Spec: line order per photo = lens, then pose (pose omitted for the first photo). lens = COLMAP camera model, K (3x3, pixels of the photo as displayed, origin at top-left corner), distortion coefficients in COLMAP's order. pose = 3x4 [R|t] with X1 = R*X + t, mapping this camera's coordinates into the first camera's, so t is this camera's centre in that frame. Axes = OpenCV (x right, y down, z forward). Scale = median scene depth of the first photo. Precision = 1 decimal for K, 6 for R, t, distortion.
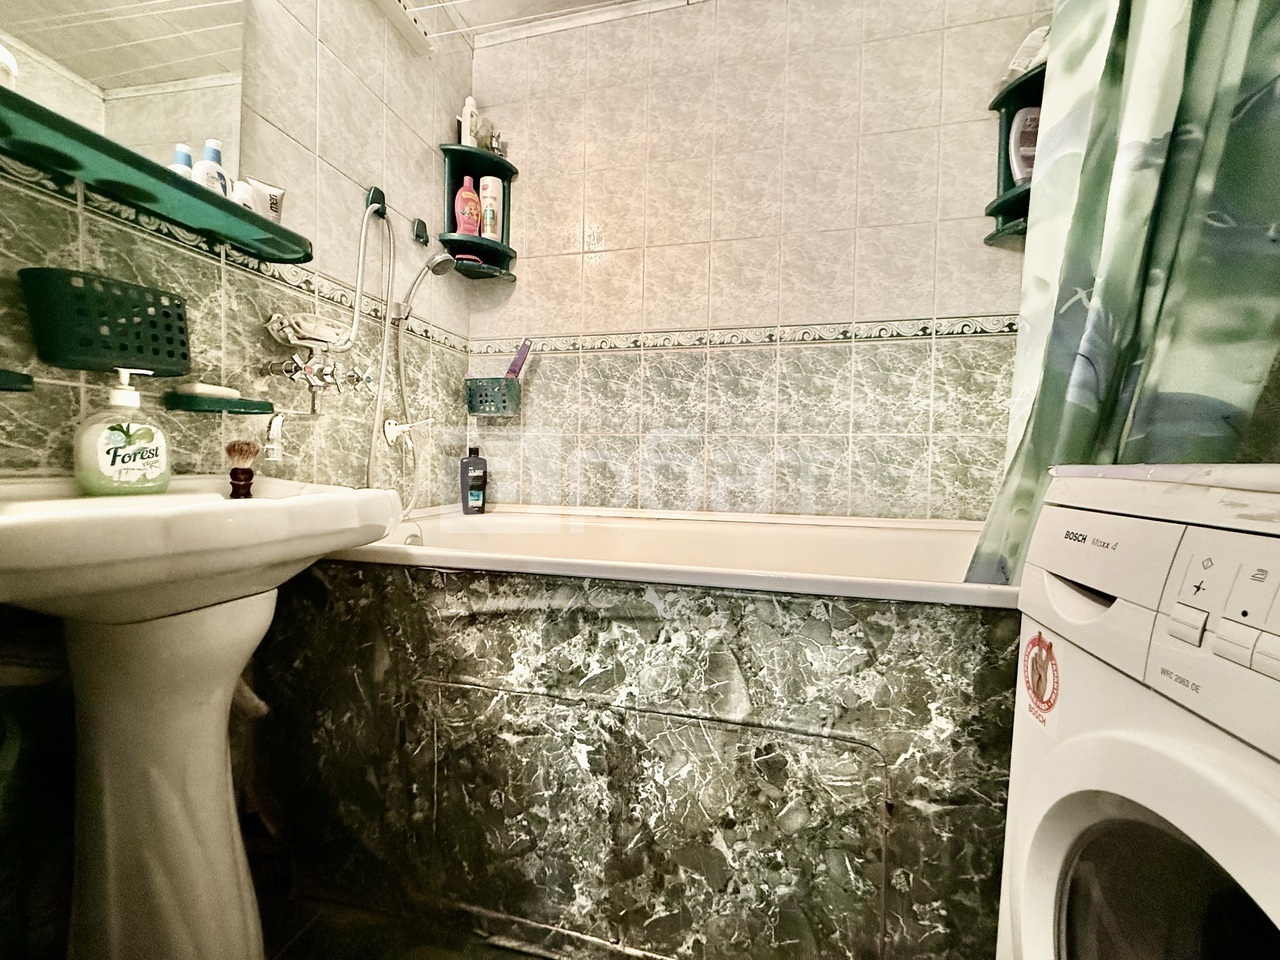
lens RADIAL K [[508.4, 0, 637.2], [0, 508.4, 480.3], [0, 0, 1]] dist [-0.001073, 0.000091]
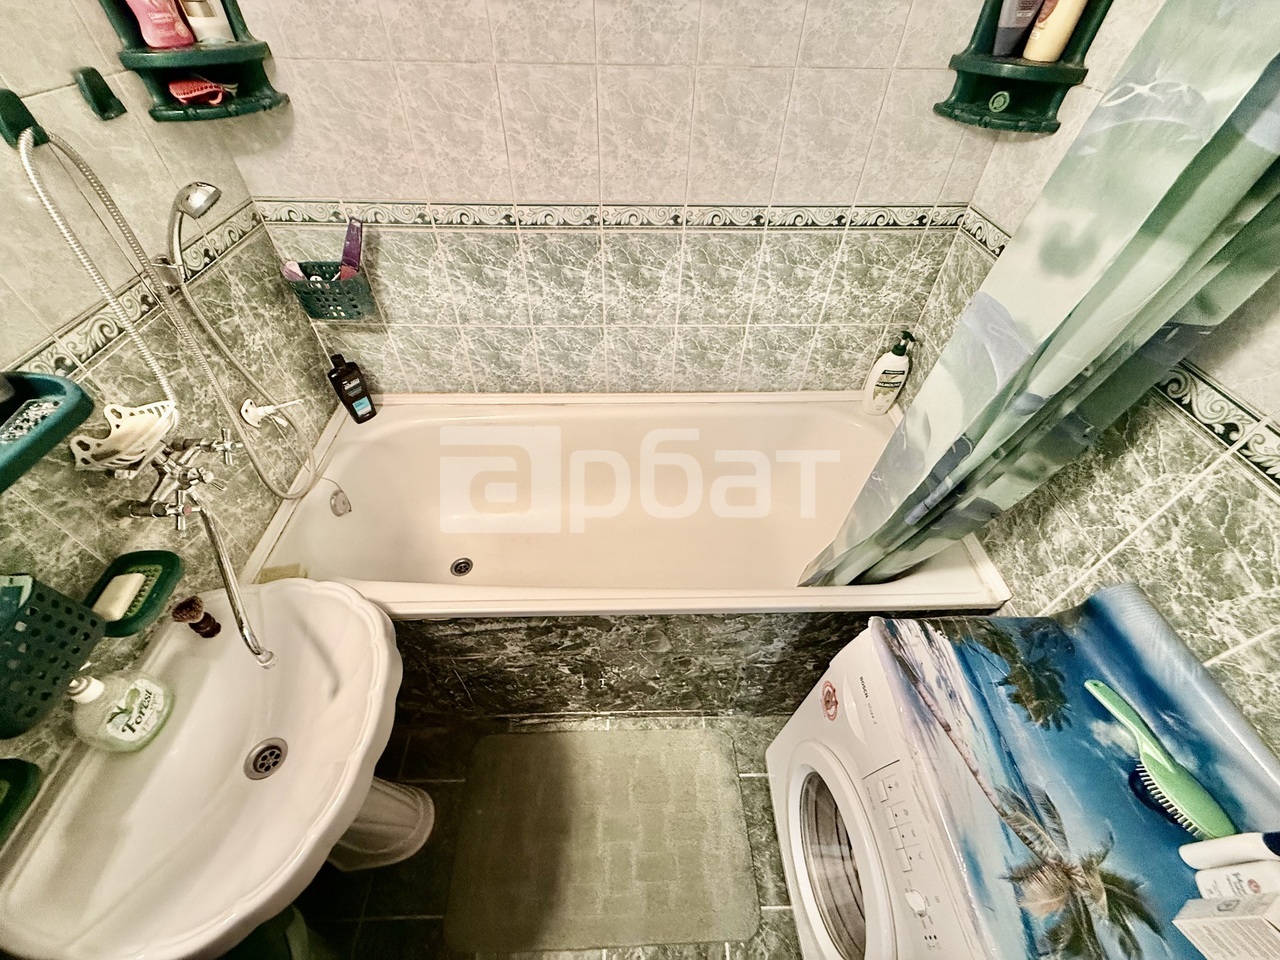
lens RADIAL K [[508.4, 0, 636.8], [0, 508.4, 479.9], [0, 0, 1]] dist [-0.001073, 0.000091]
pose [[0.961889, -0.200197, 0.186256, -0.041271], [0.010439, 0.707544, 0.706592, -0.575344], [-0.273242, -0.677718, 0.682669, 0.157771]]
